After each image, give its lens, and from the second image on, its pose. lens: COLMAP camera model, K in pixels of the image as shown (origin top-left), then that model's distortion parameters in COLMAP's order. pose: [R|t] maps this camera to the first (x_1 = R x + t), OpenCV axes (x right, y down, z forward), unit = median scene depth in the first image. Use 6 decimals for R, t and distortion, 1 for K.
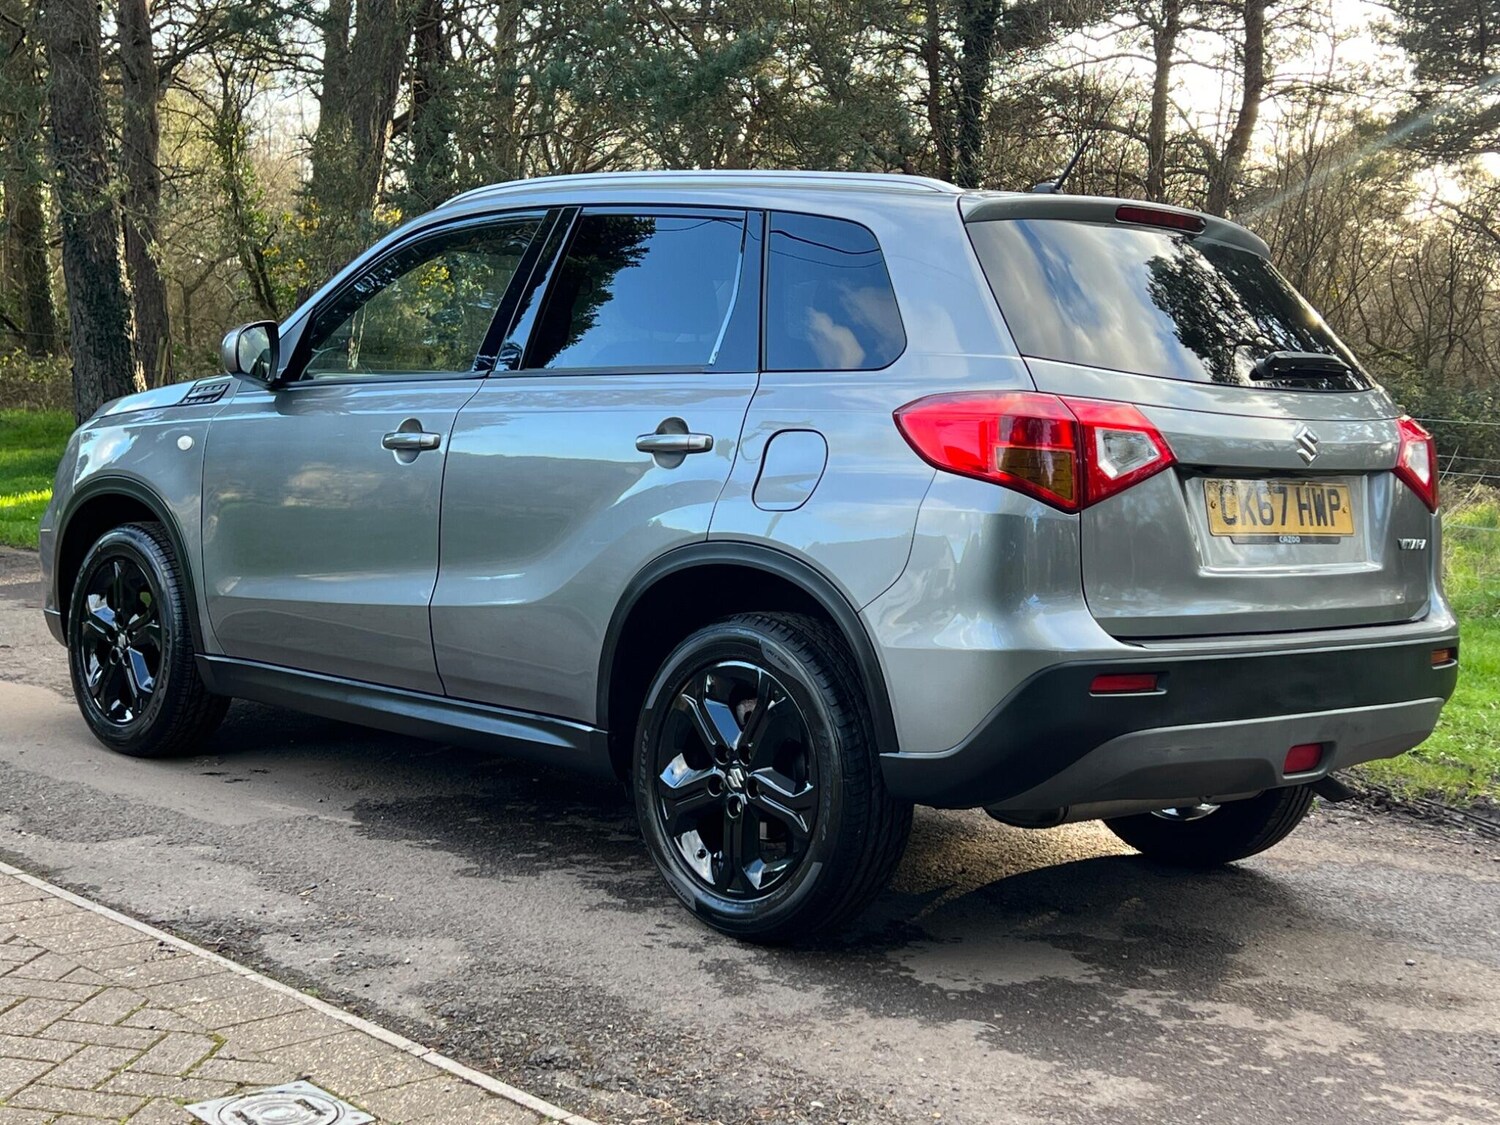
lens RADIAL K [[2151.3, 0, 760.0], [0, 2151.3, 561.7], [0, 0, 1]] dist [0.179940, -0.507643]
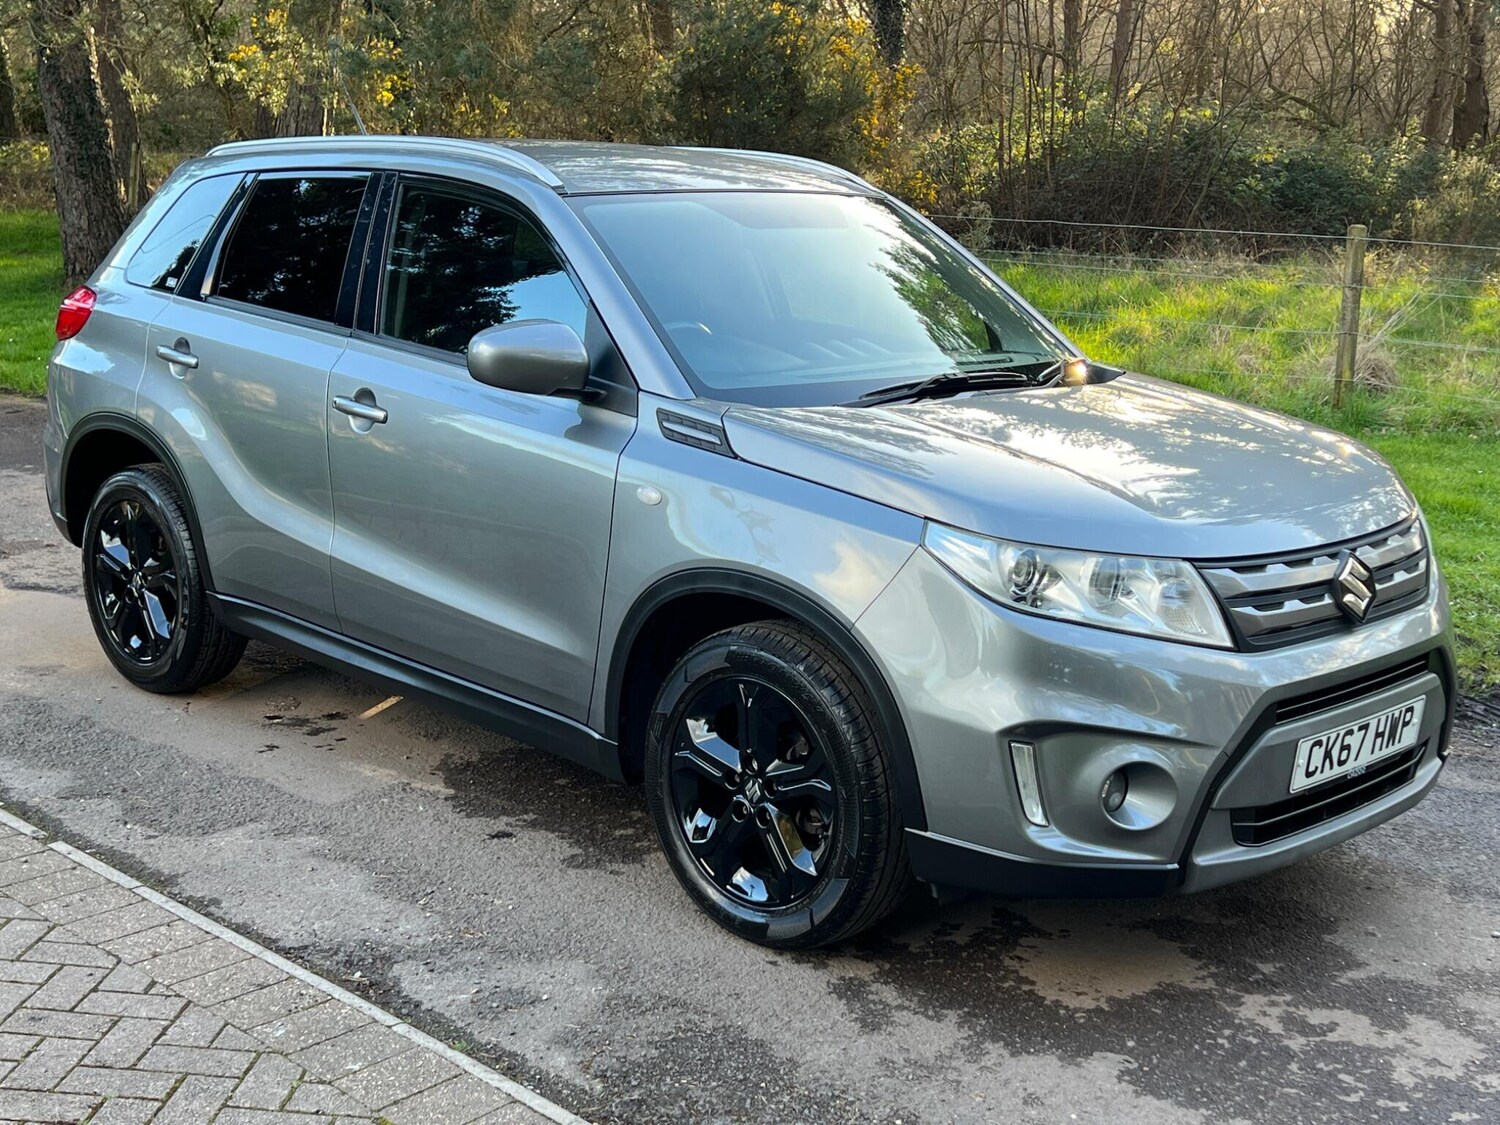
lens RADIAL K [[1990.8, 0, 755.9], [0, 1990.8, 567.8], [0, 0, 1]] dist [0.167900, -0.458257]
pose [[0.999020, -0.030060, 0.032491, -0.087299], [0.025205, 0.989733, 0.140690, -0.144956], [-0.036386, -0.139733, 0.989520, 0.090446]]
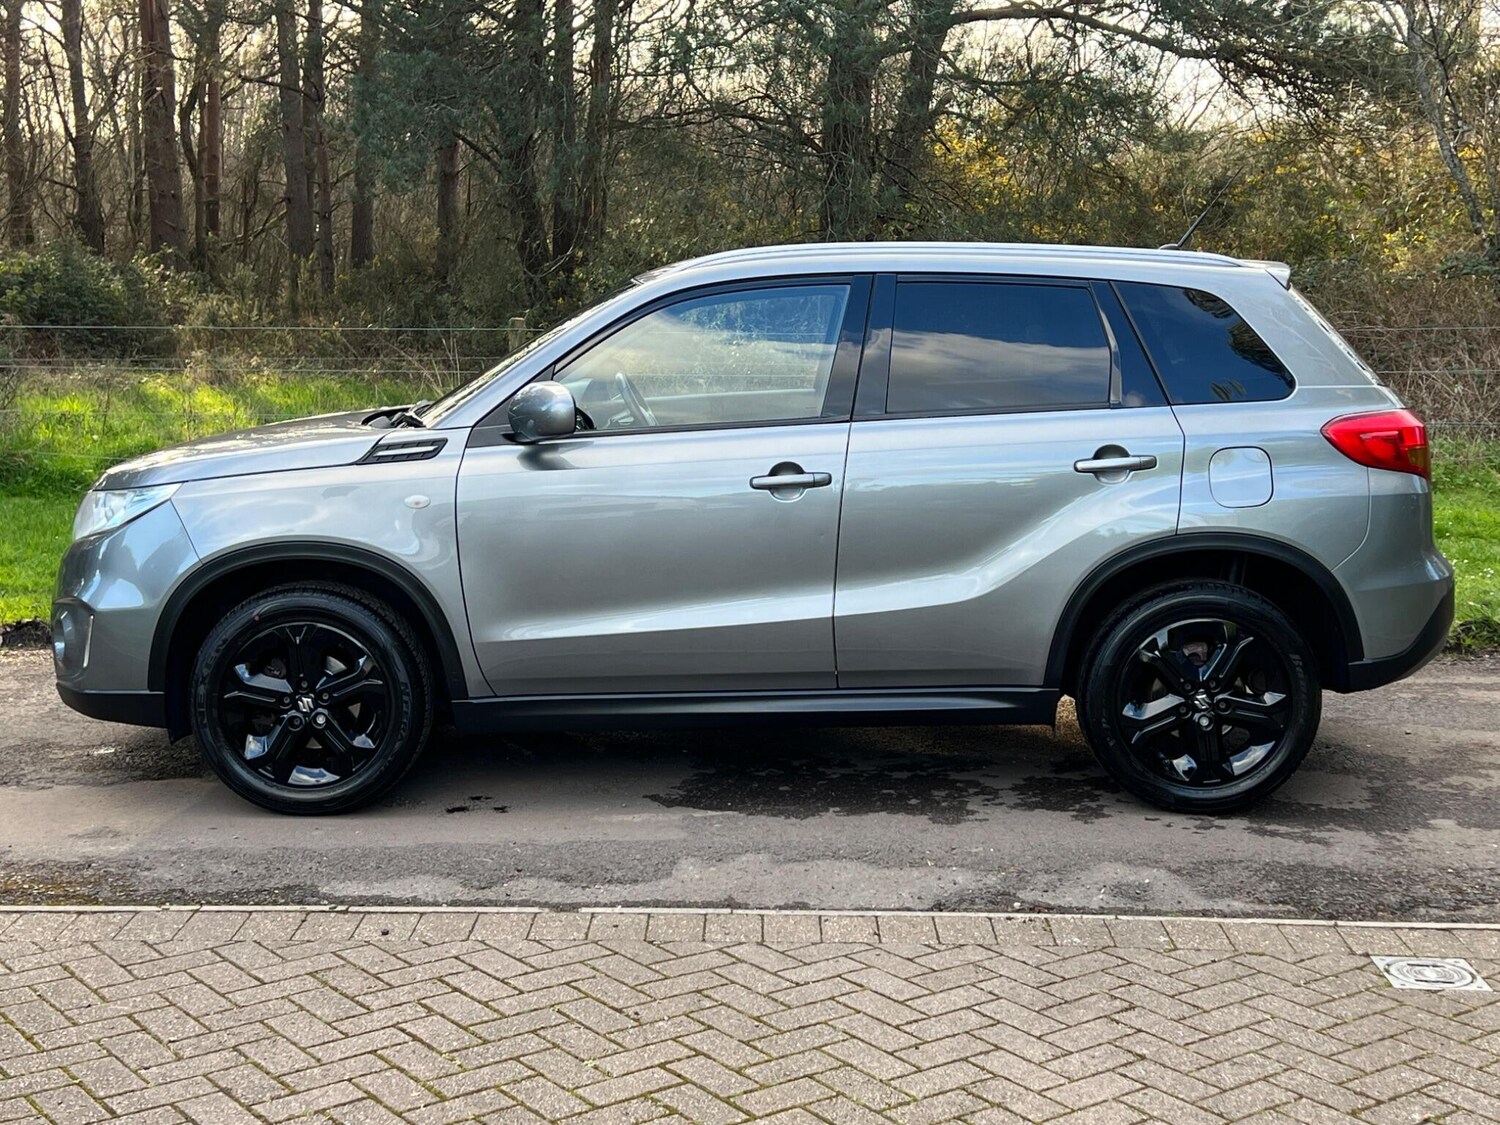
lens RADIAL K [[2029.7, 0, 747.0], [0, 2029.7, 562.7], [0, 0, 1]] dist [0.179238, -0.518851]
pose [[0.706806, -0.145325, 0.692319, -1.163274], [0.091305, 0.989226, 0.114433, -0.172198], [-0.701490, -0.017670, 0.712460, 0.282018]]
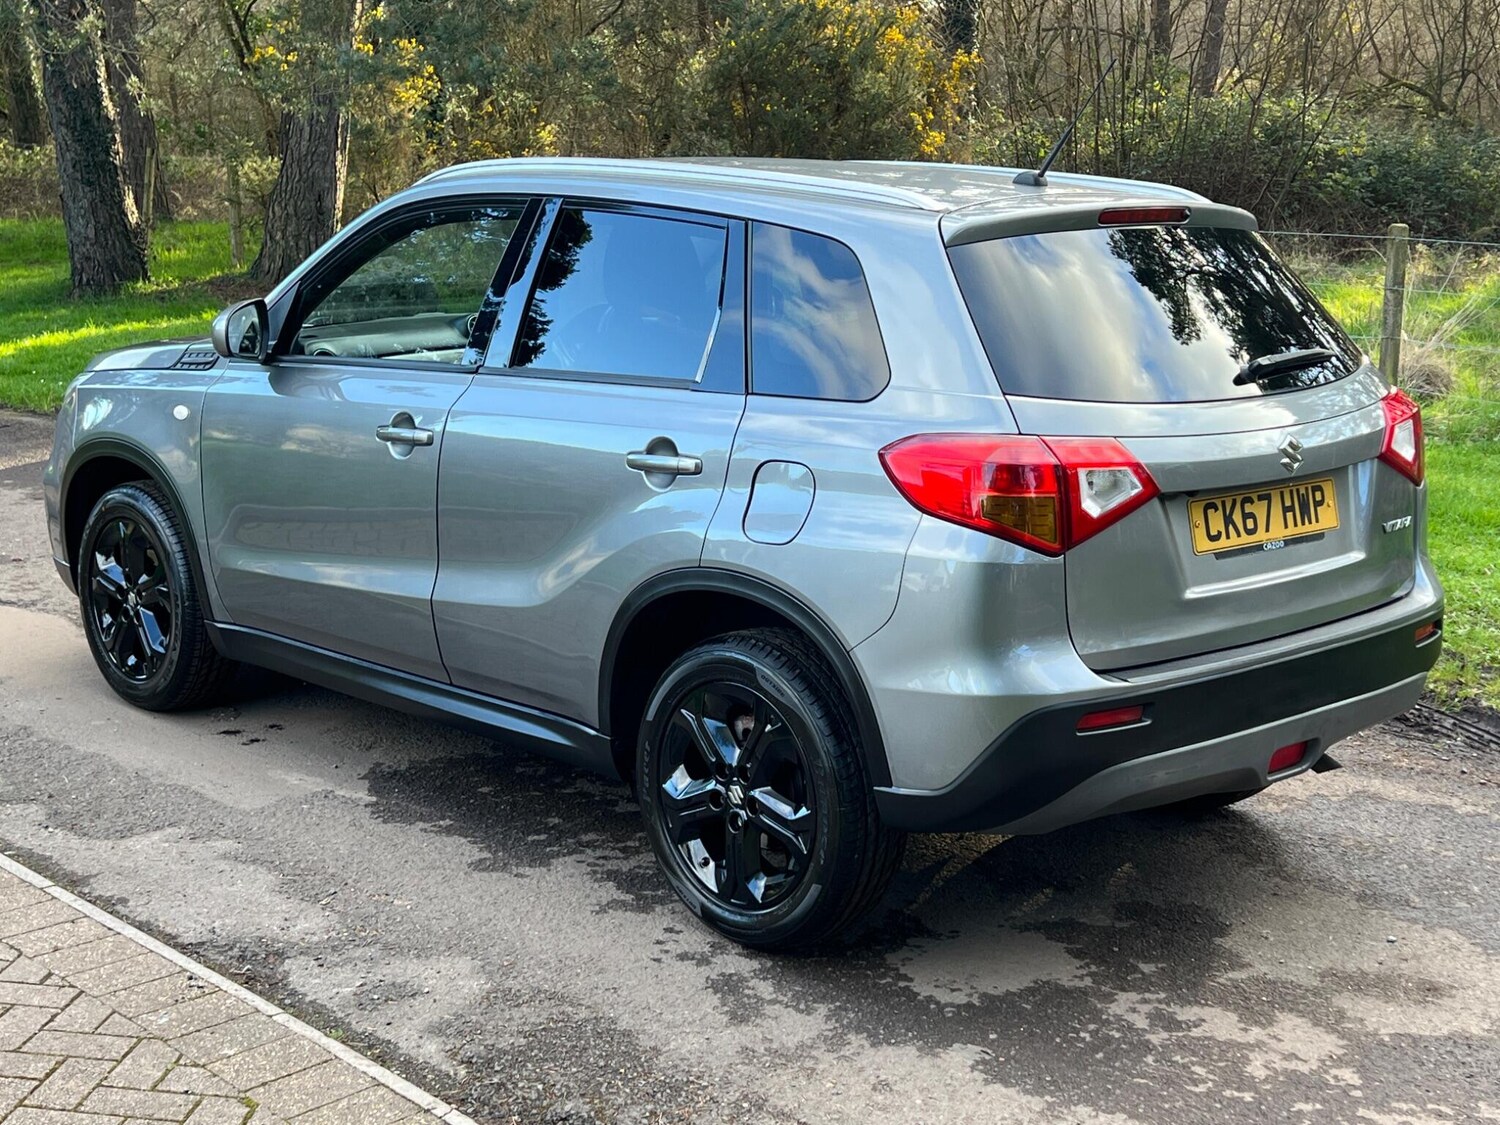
lens RADIAL K [[2154.3, 0, 755.0], [0, 2154.3, 561.0], [0, 0, 1]] dist [0.187270, -0.553508]
pose [[0.999472, -0.031247, -0.008959, 0.011188], [0.032115, 0.991813, 0.123592, -0.143796], [0.005023, -0.123814, 0.992293, -0.010941]]
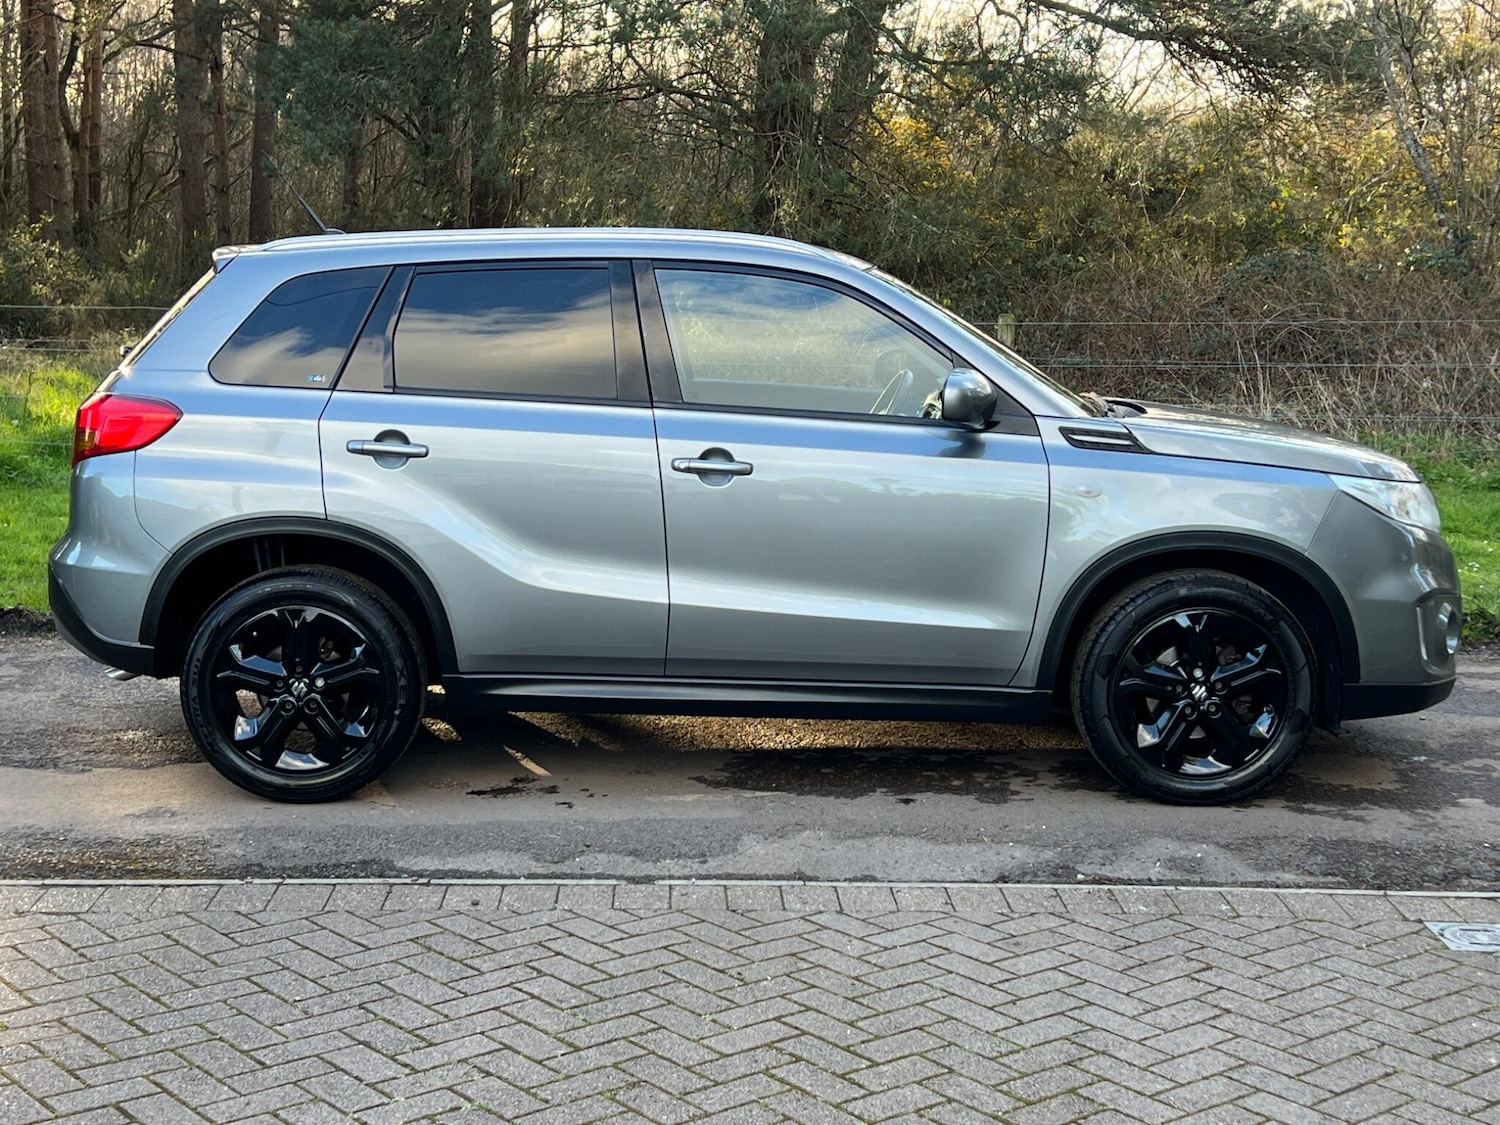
lens RADIAL K [[2154.8, 0, 744.9], [0, 2154.8, 569.2], [0, 0, 1]] dist [0.188282, -0.562364]
pose [[0.673740, -0.144510, 0.724701, -1.311120], [0.081838, 0.989251, 0.121180, -0.181960], [-0.734423, -0.022336, 0.678325, 0.283255]]
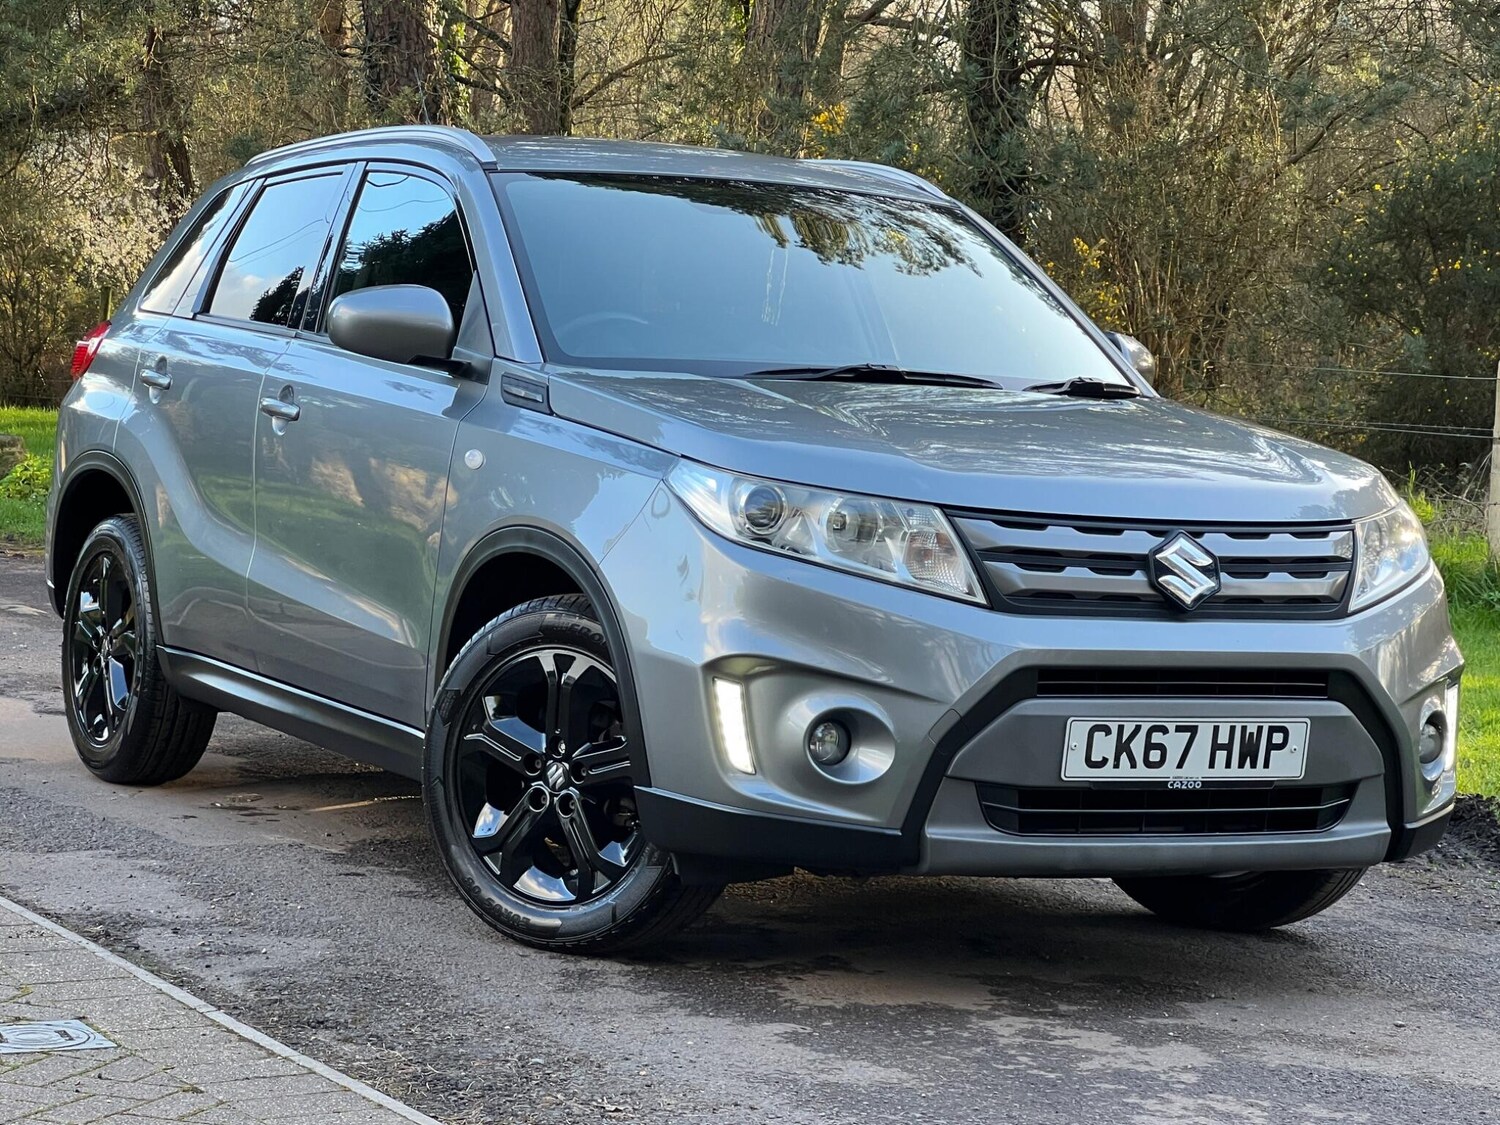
lens RADIAL K [[3736.2, 0, 749.0], [0, 3736.2, 561.6], [0, 0, 1]] dist [0.026627, 2.796893]
pose [[0.963911, 0.011955, -0.265955, 0.480785], [-0.020772, 0.999323, -0.030364, 0.056911], [0.265412, 0.034792, 0.963507, -0.544874]]
